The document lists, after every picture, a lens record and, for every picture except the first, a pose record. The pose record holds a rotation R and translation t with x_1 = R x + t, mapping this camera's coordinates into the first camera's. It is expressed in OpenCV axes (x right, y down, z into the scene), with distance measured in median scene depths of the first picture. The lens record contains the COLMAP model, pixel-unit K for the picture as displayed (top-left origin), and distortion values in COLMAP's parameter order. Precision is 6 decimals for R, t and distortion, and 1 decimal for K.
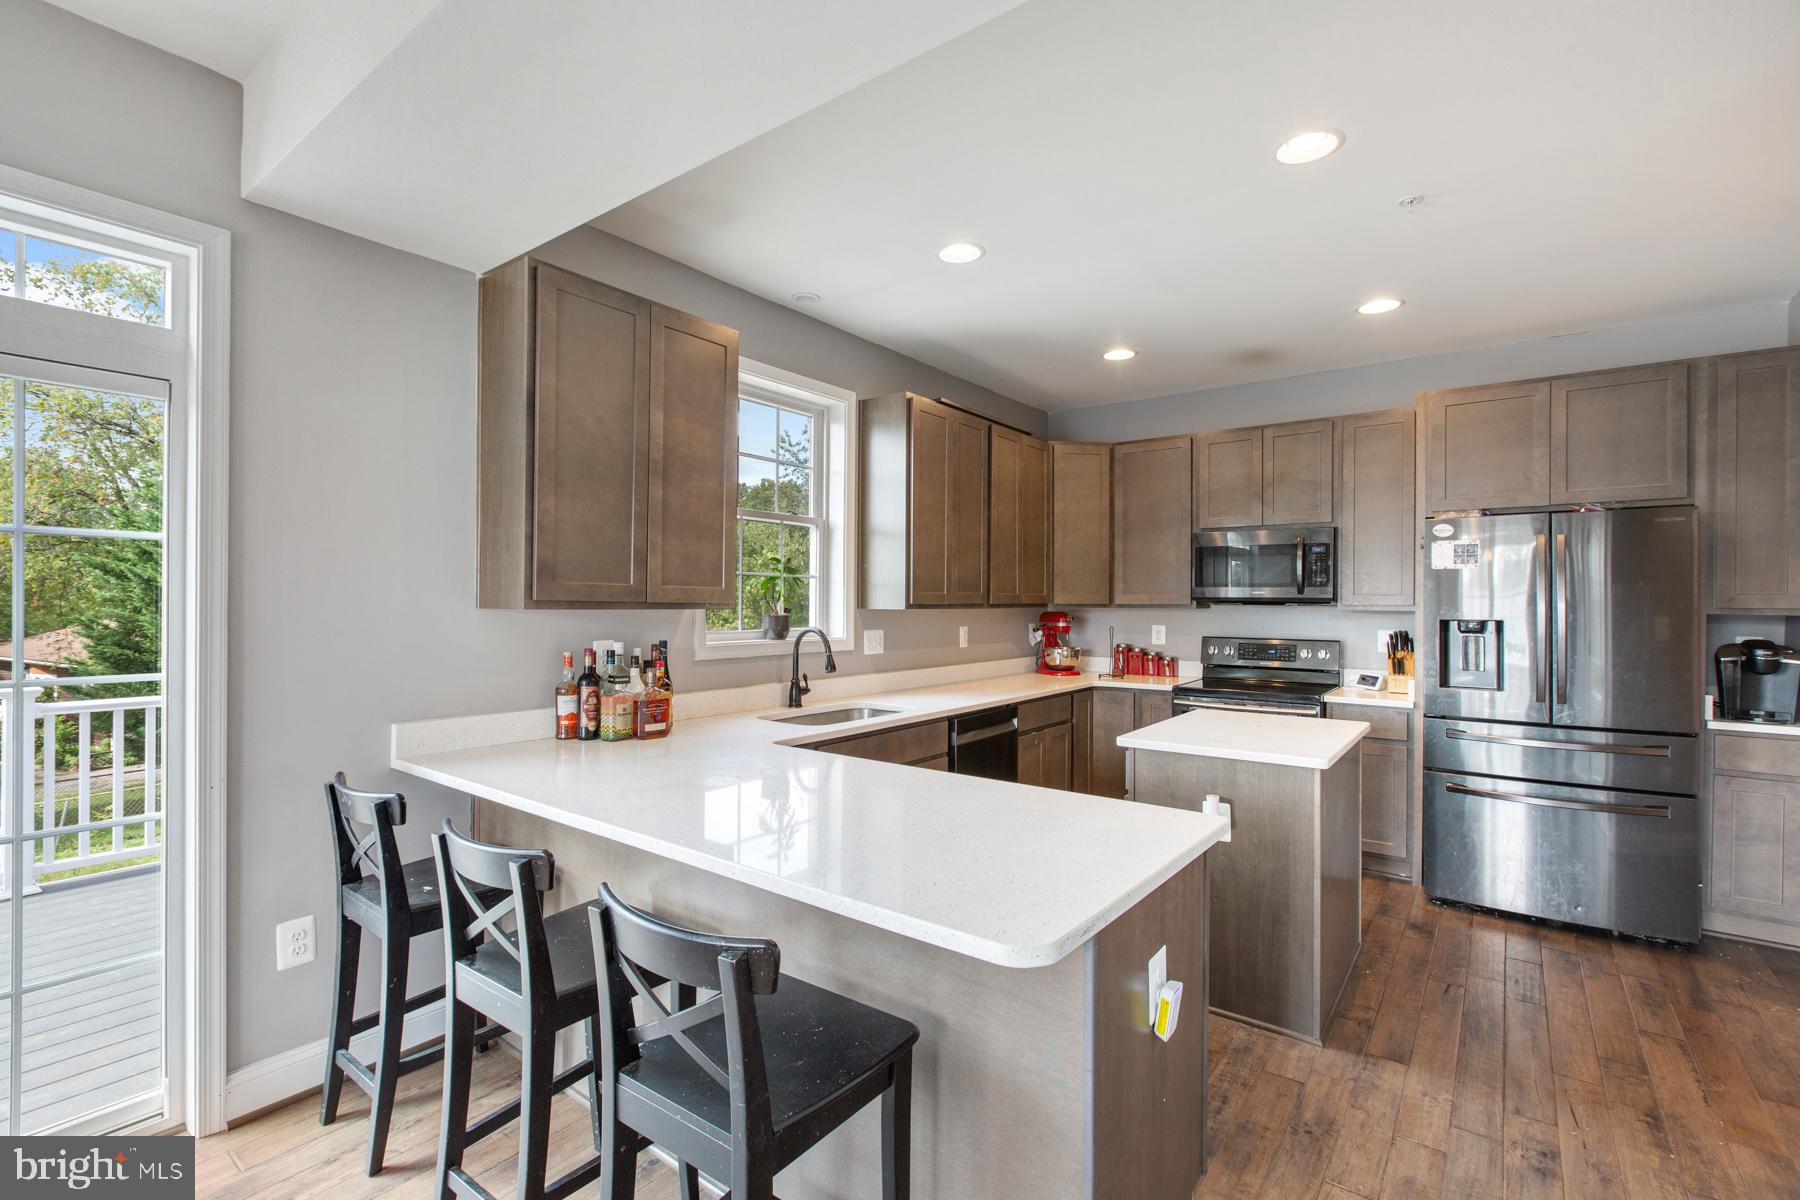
lens RADIAL K [[799.5, 0, 905.4], [0, 799.5, 603.5], [0, 0, 1]] dist [0.000594, 0.000376]
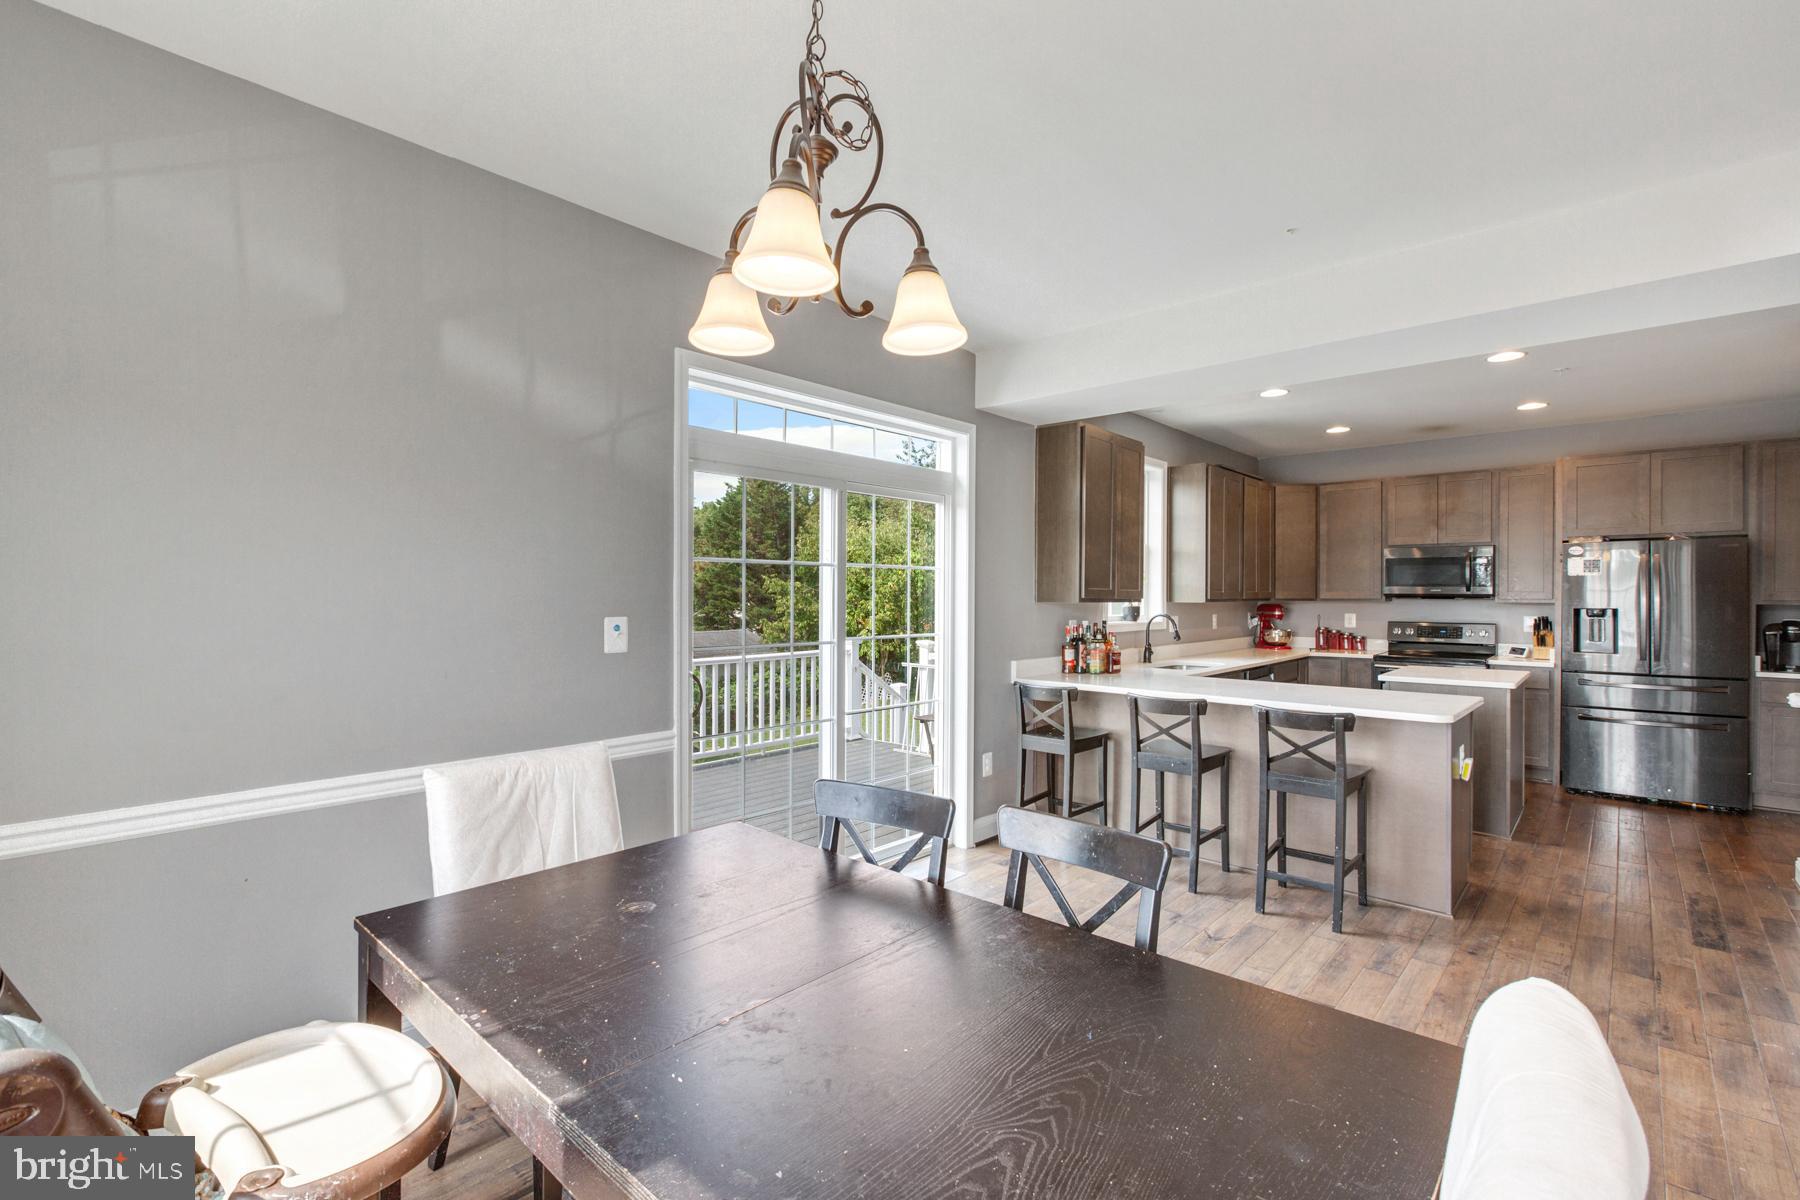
lens RADIAL K [[806.9, 0, 896.1], [0, 806.9, 599.6], [0, 0, 1]] dist [0.000111, -0.000168]
pose [[0.996106, -0.002226, -0.088140, -0.484645], [0.002500, 0.999992, 0.003004, -0.004728], [0.088133, -0.003212, 0.996104, -0.649984]]
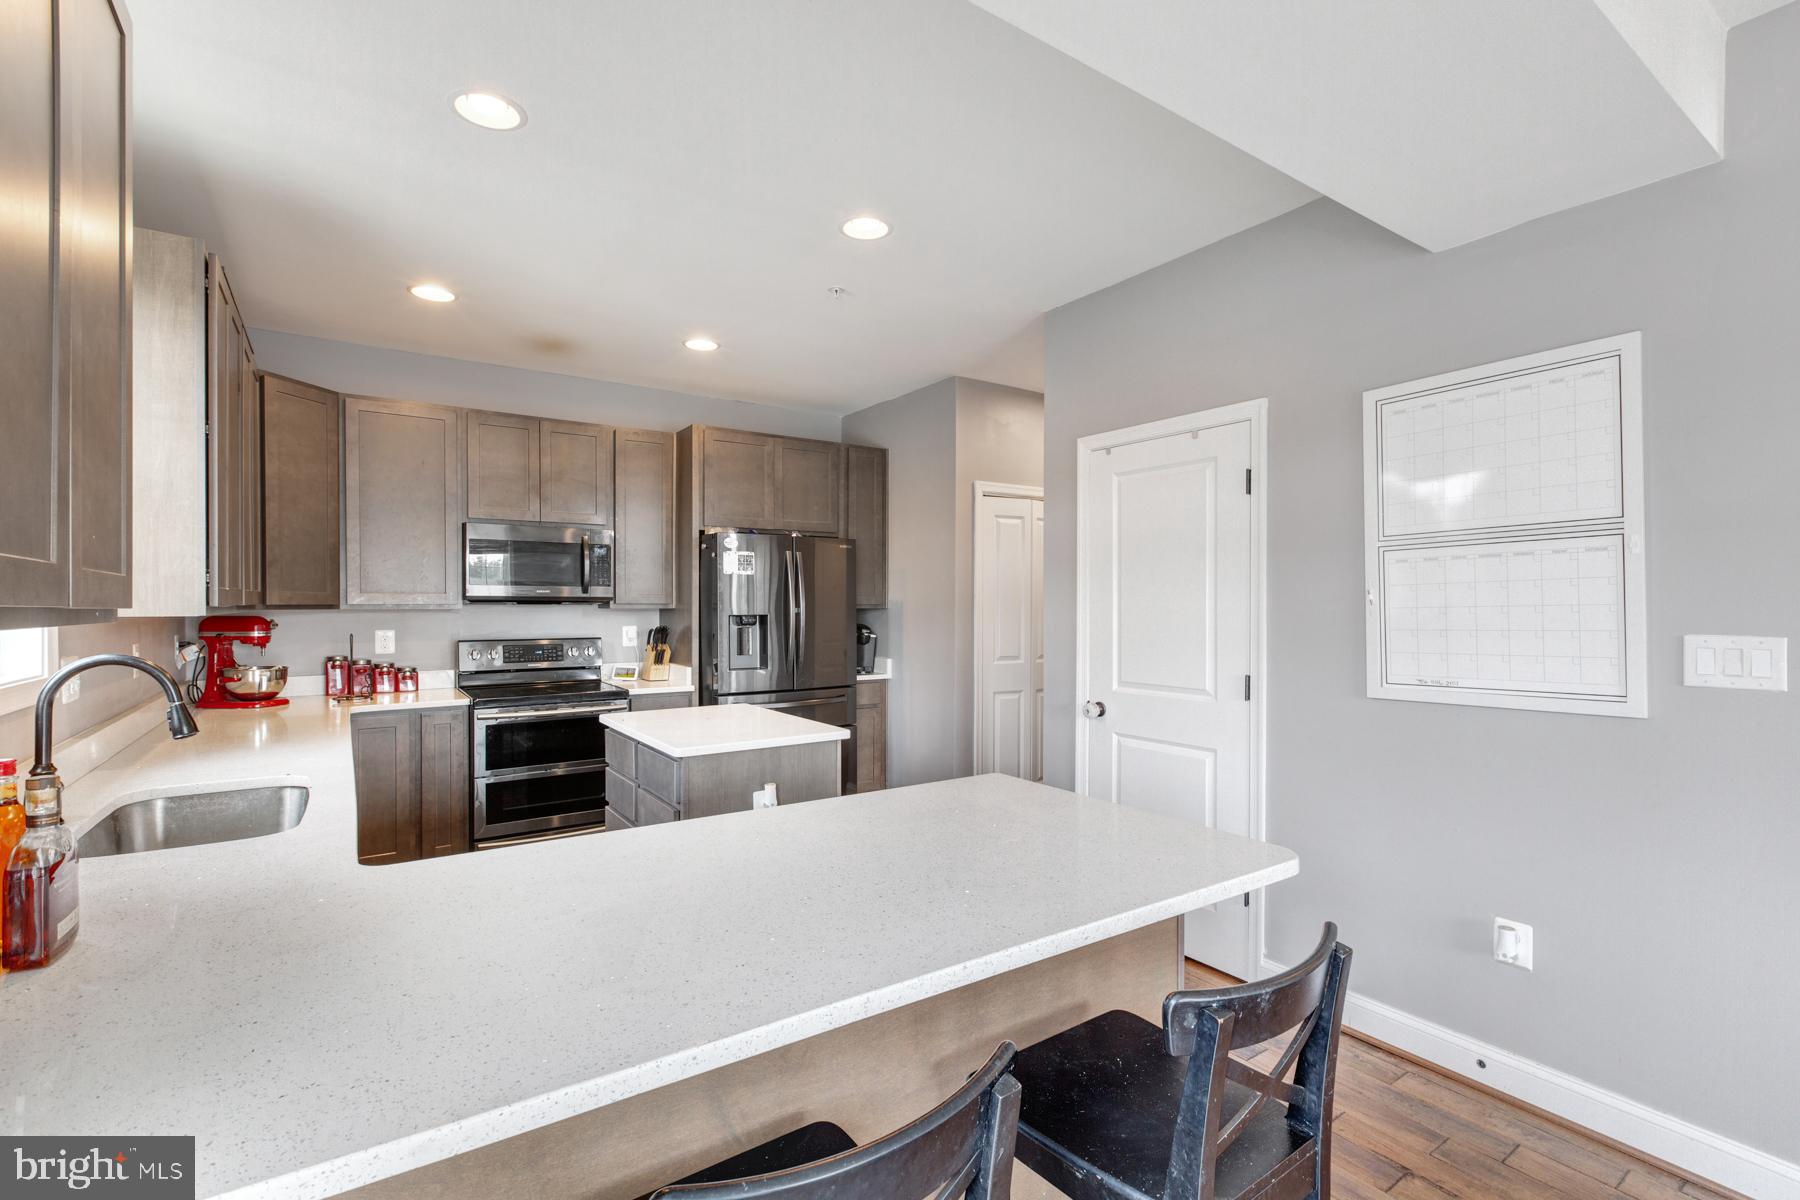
lens RADIAL K [[806.9, 0, 896.1], [0, 806.9, 599.6], [0, 0, 1]] dist [0.000111, -0.000168]
pose [[0.322341, -0.002075, 0.946621, -0.409336], [0.002773, 0.999995, 0.001247, -0.004580], [-0.946619, 0.002223, 0.322346, 0.350194]]
